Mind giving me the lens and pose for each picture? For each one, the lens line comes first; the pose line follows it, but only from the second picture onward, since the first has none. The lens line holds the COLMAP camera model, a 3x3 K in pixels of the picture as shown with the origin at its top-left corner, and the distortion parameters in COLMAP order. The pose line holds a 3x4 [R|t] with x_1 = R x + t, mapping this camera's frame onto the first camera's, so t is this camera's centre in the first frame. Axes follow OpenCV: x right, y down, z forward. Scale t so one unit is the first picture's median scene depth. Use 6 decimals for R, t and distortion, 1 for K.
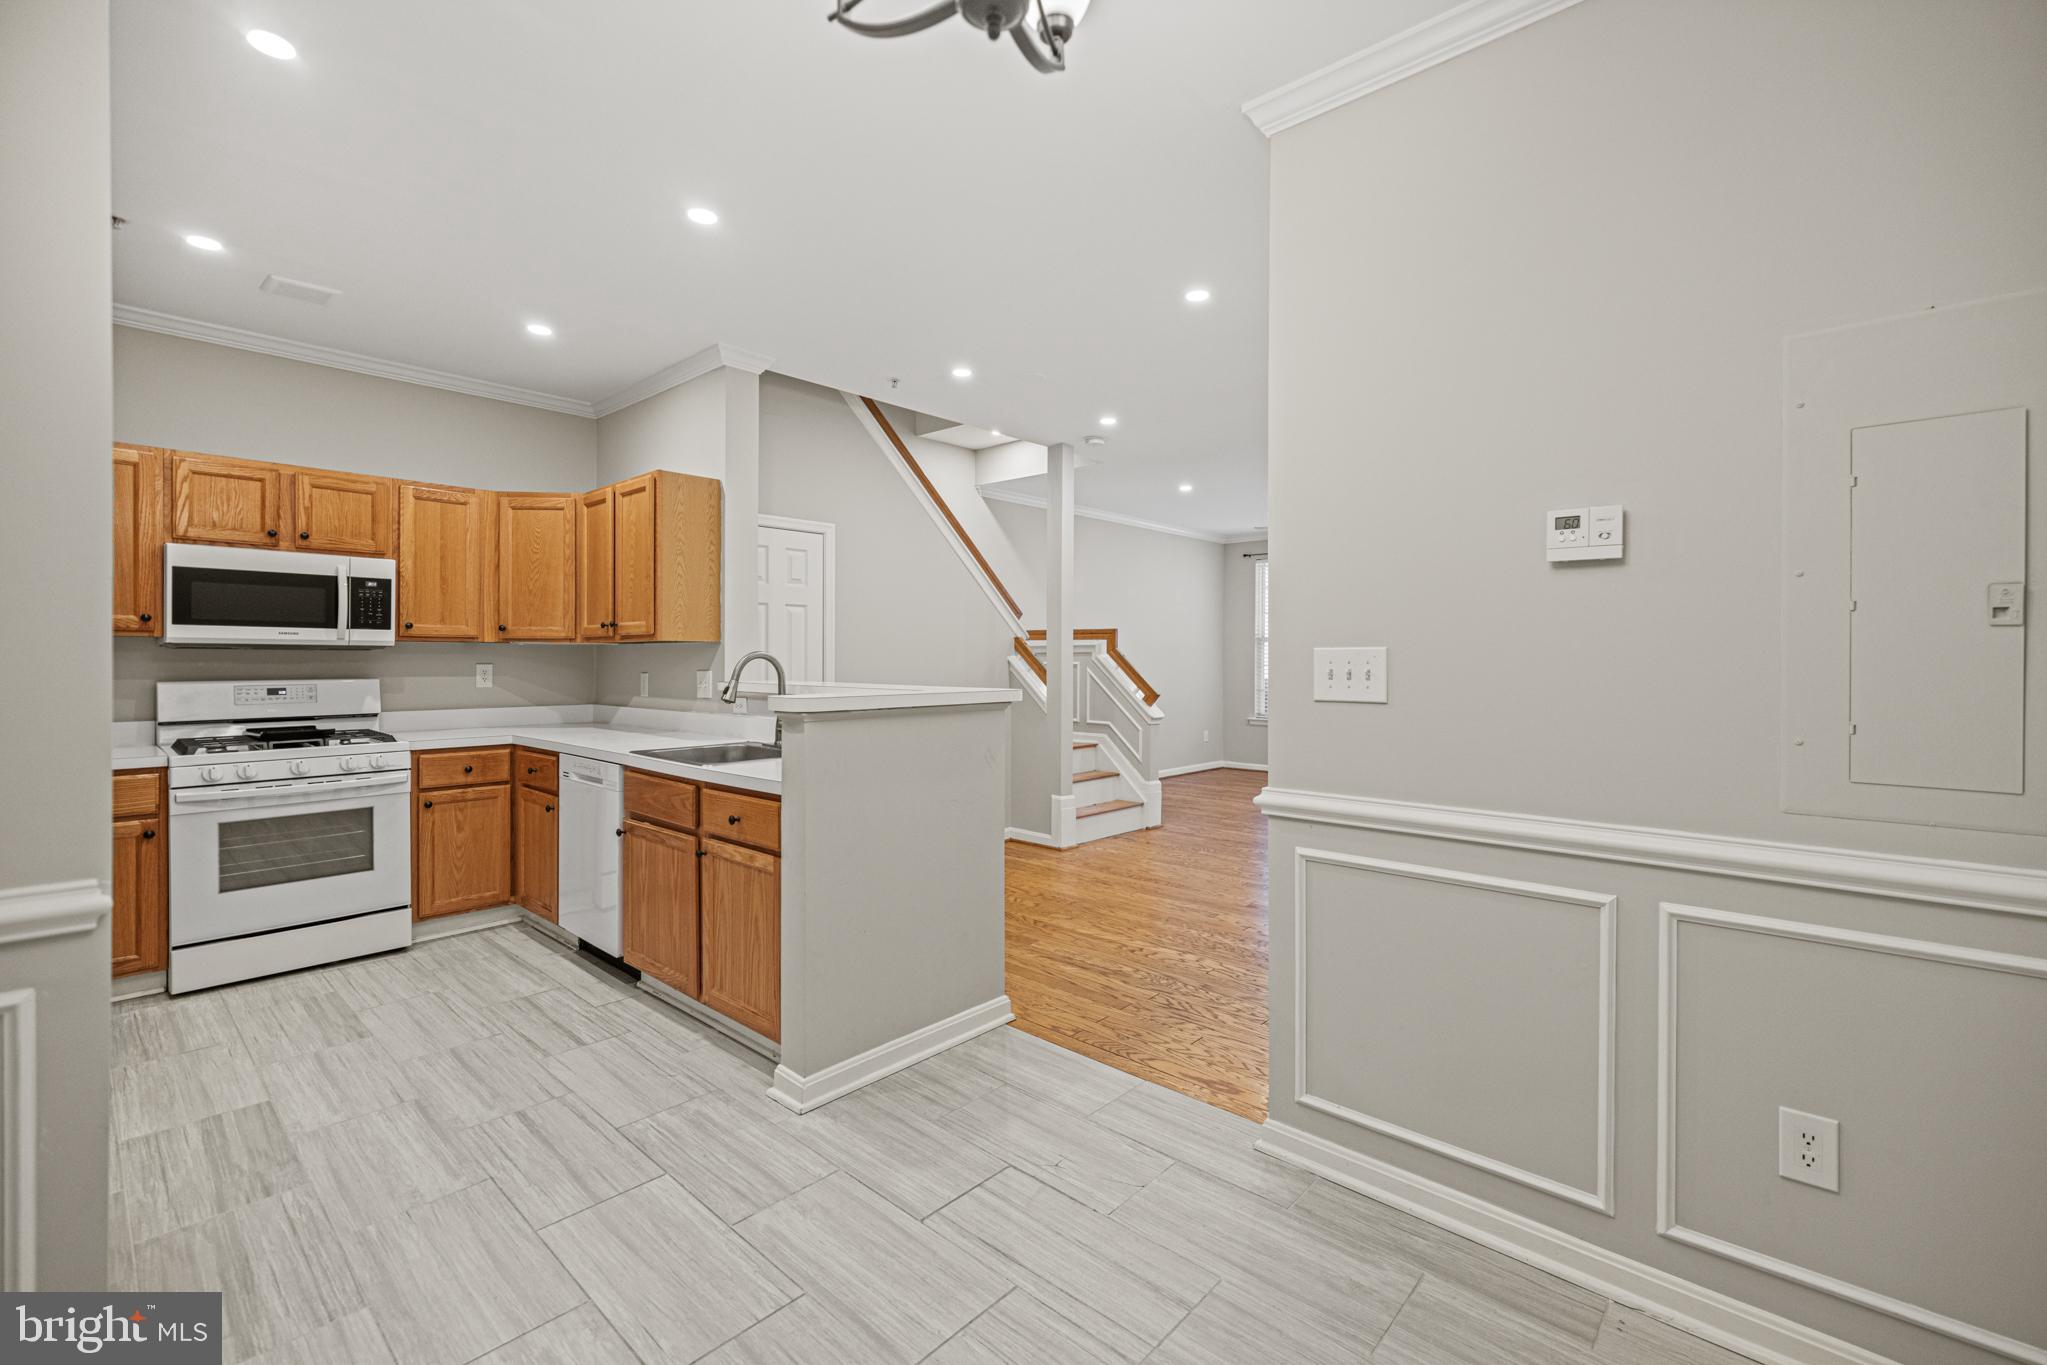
lens RADIAL K [[874.6, 0, 1028.8], [0, 874.6, 663.6], [0, 0, 1]] dist [0.001667, -0.000005]
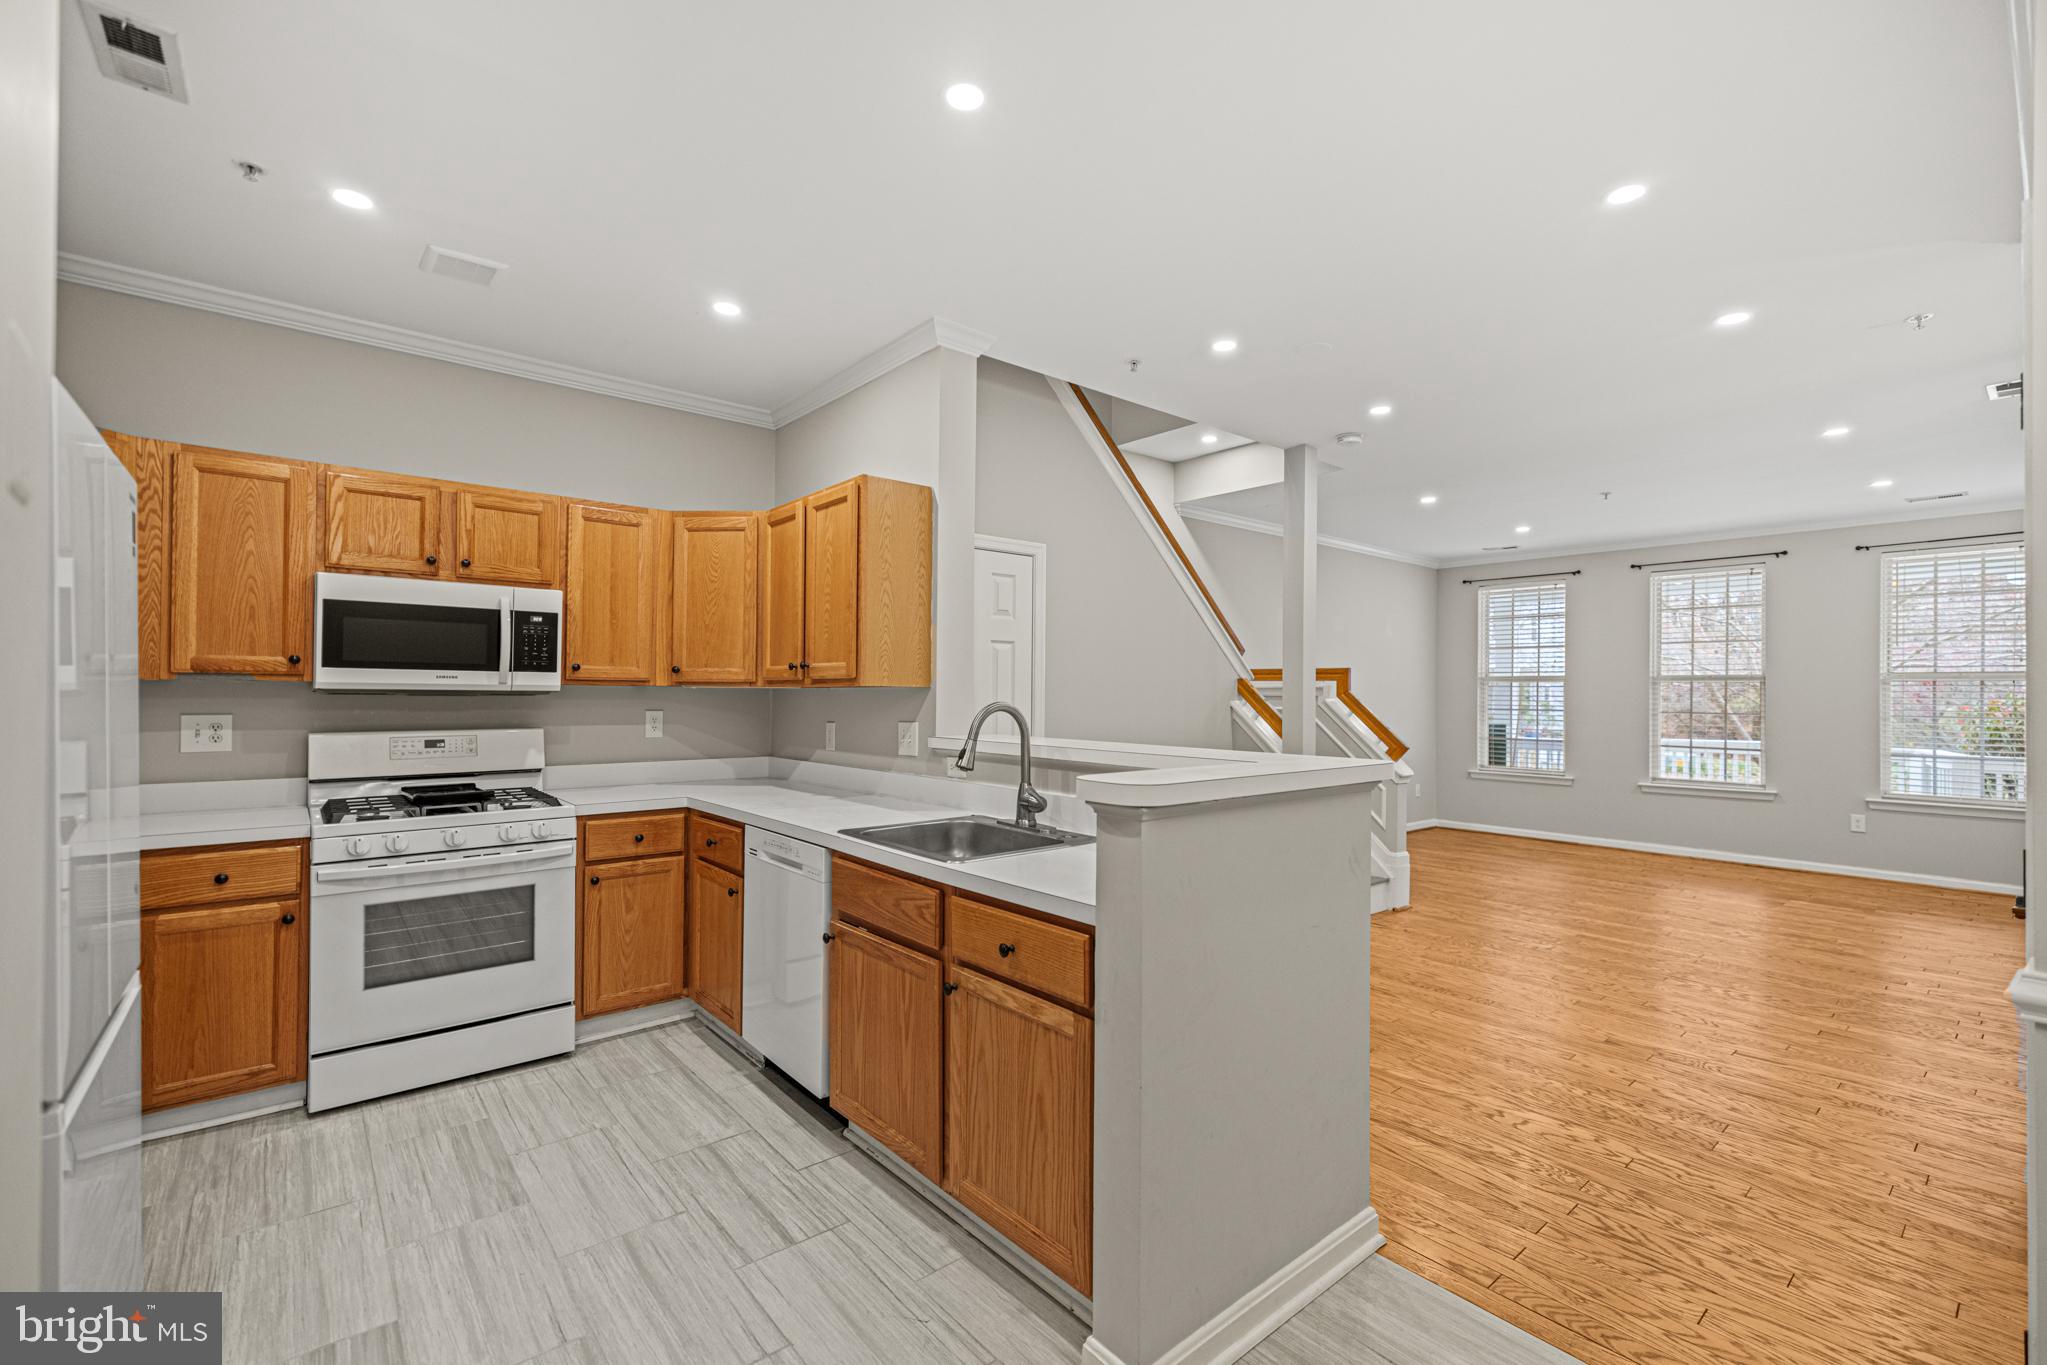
lens RADIAL K [[879.0, 0, 1029.6], [0, 879.0, 686.1], [0, 0, 1]] dist [0.001554, -0.000120]
pose [[0.990902, 0.002308, -0.134566, -0.165070], [-0.004384, 0.999876, -0.015136, -0.015047], [0.134514, 0.015588, 0.990789, 0.224414]]
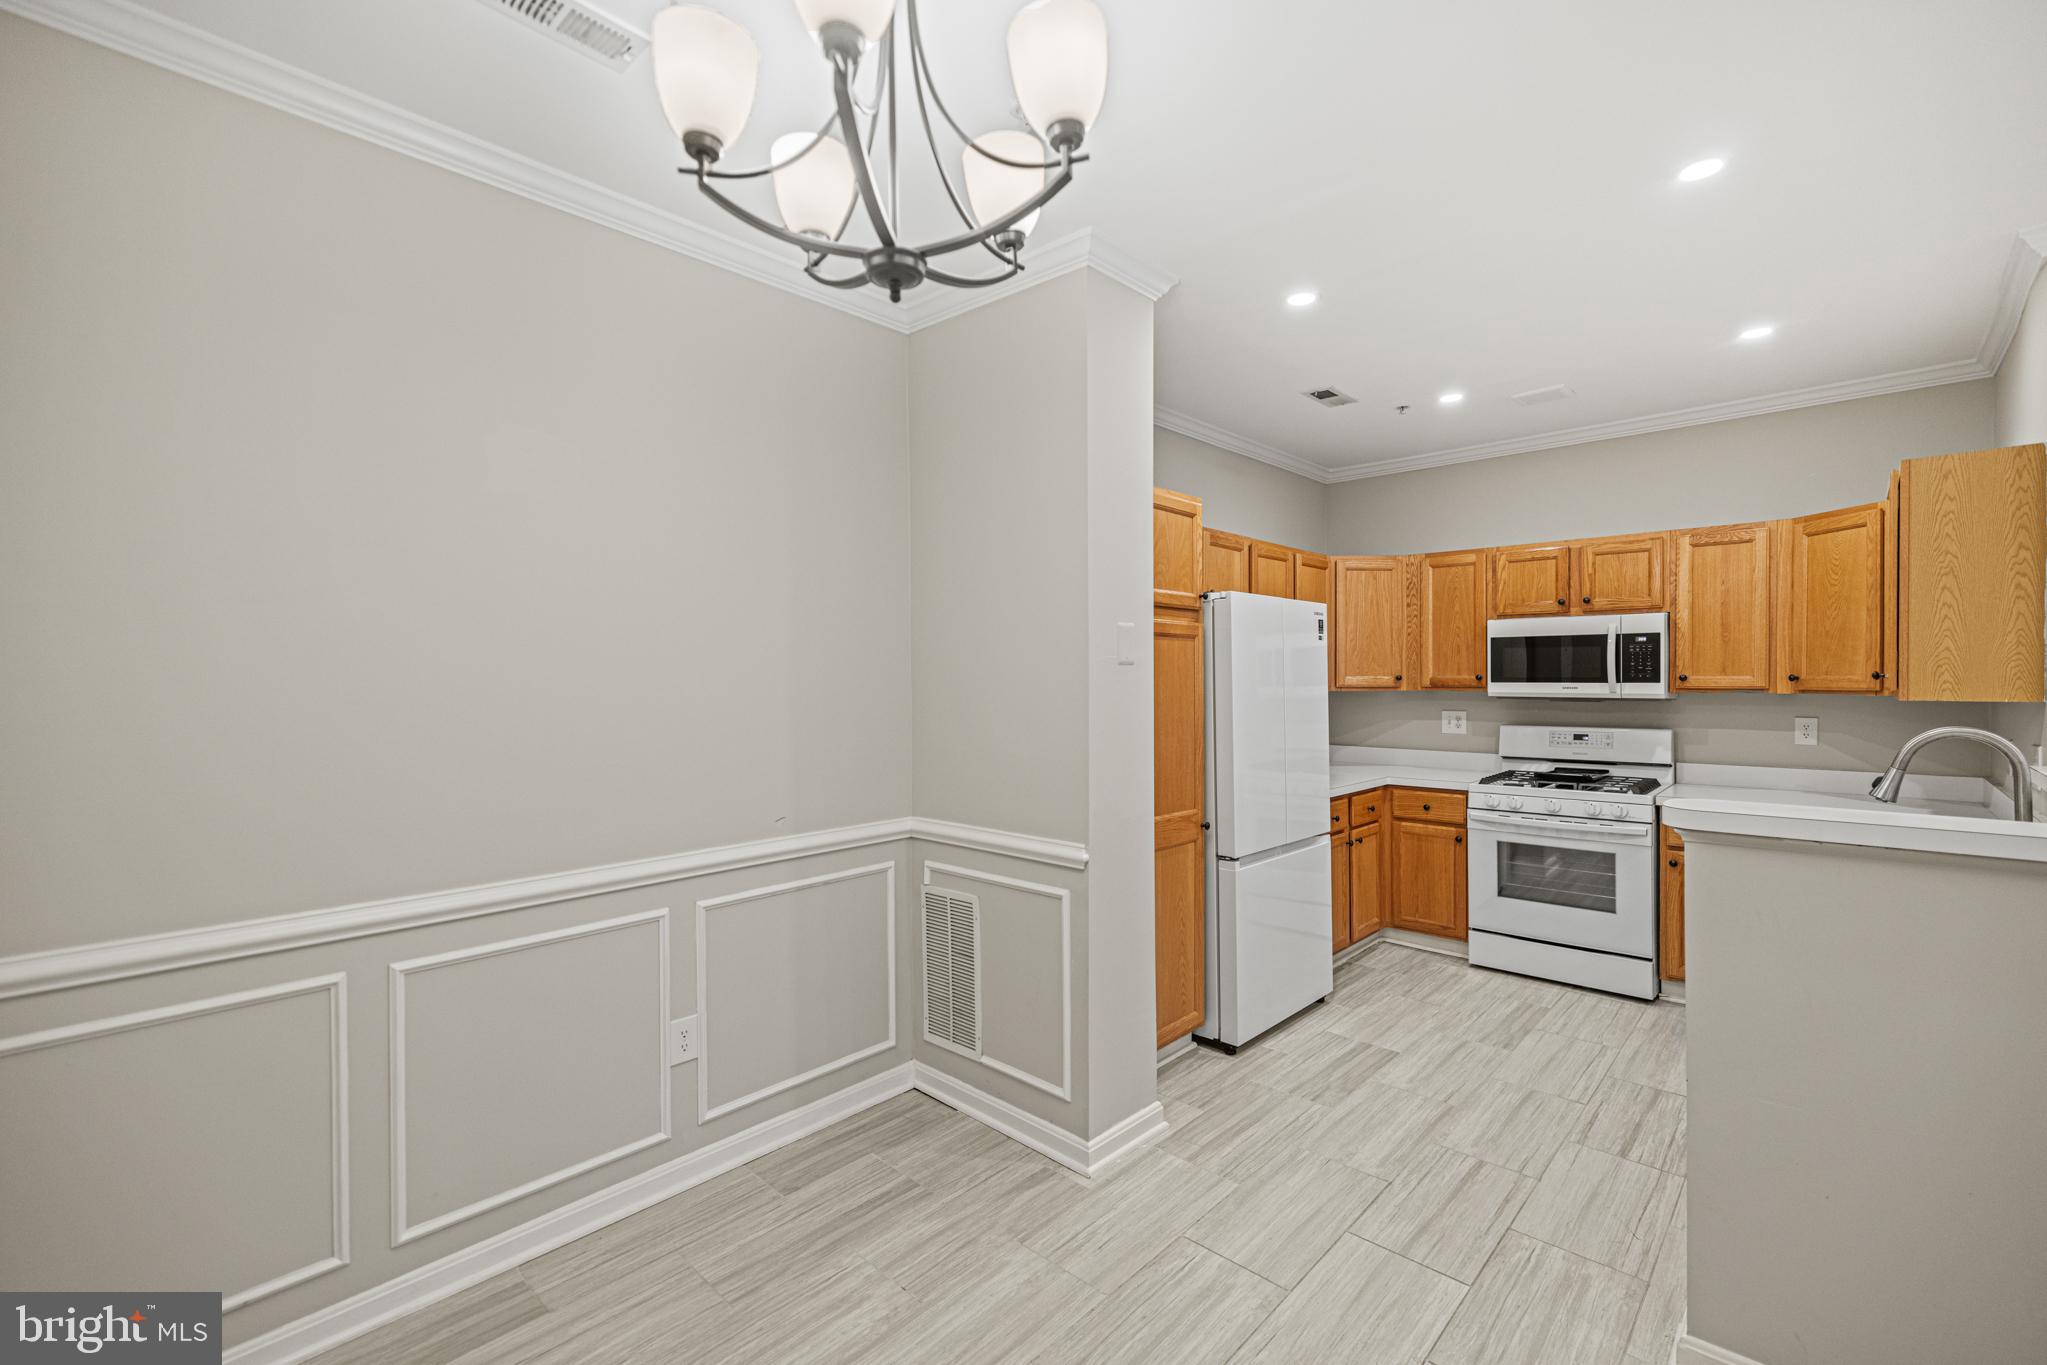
lens RADIAL K [[874.7, 0, 1025.5], [0, 874.7, 684.2], [0, 0, 1]] dist [-0.000205, -0.000003]
pose [[-0.022637, 0.003840, -0.999736, 0.312919], [-0.001455, 0.999991, 0.003874, -0.042326], [0.999743, 0.001542, -0.022631, 0.310238]]
